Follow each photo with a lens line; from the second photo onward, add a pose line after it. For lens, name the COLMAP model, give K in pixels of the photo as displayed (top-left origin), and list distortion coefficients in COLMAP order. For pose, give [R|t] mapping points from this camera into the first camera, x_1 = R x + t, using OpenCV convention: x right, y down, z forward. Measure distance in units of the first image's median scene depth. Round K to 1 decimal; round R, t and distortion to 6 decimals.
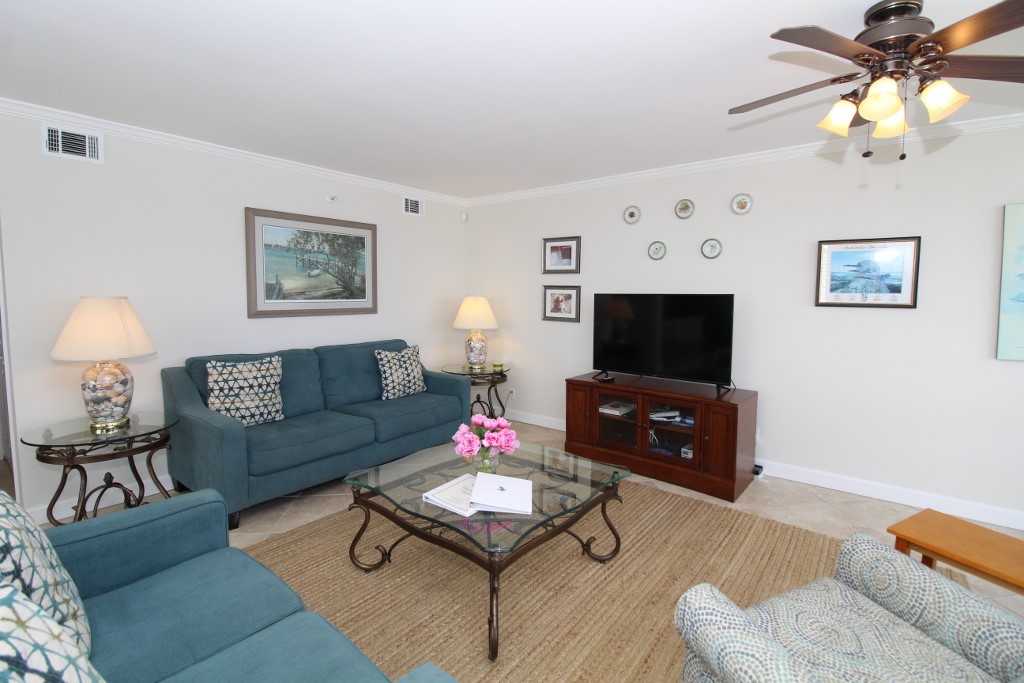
lens RADIAL K [[470.5, 0, 513.2], [0, 470.5, 331.1], [0, 0, 1]] dist [-0.014635, -0.000360]
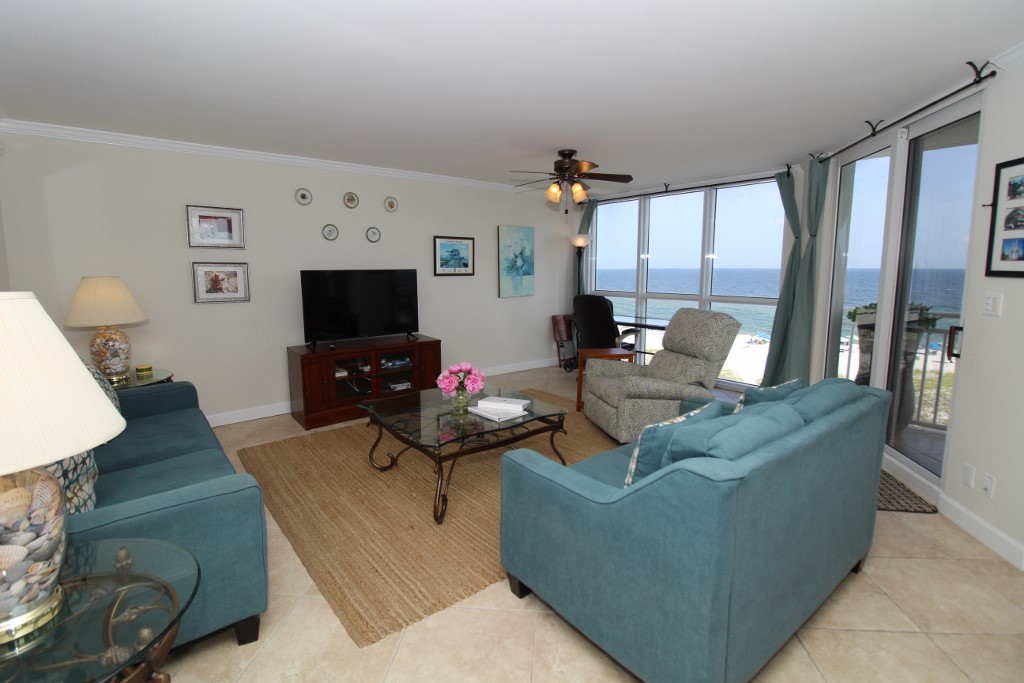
lens RADIAL K [[470.5, 0, 517.5], [0, 470.5, 334.8], [0, 0, 1]] dist [-0.014635, -0.000360]
pose [[0.196053, -0.145163, 0.969789, -0.809112], [0.085207, 0.987763, 0.130628, -0.035287], [-0.976884, 0.057023, 0.206023, 0.343477]]
